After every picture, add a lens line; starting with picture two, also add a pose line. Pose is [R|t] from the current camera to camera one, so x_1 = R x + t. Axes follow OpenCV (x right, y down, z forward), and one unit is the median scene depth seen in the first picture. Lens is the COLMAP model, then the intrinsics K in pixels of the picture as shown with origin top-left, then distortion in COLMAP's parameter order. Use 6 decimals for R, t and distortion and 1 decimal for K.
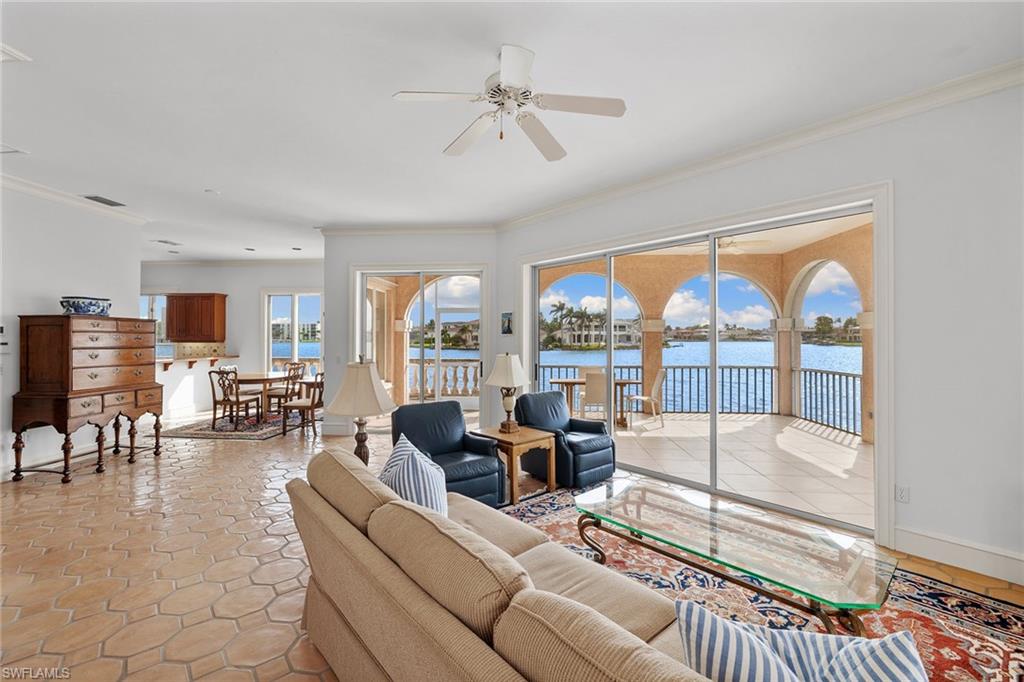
lens RADIAL K [[436.5, 0, 504.9], [0, 436.5, 332.3], [0, 0, 1]] dist [0.003708, 0.000138]
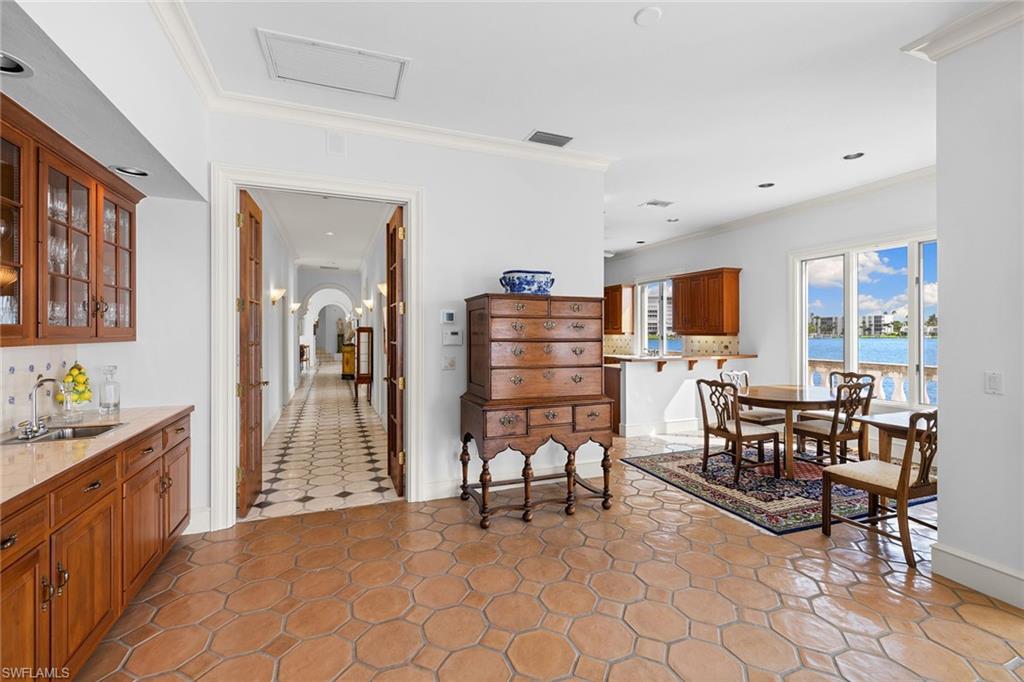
lens RADIAL K [[436.5, 0, 504.9], [0, 436.5, 332.3], [0, 0, 1]] dist [0.003708, 0.000138]
pose [[0.436969, 0.000109, -0.899477, -0.211709], [0.010199, 0.999935, 0.005076, 0.012775], [0.899419, -0.011392, 0.436939, 0.442417]]
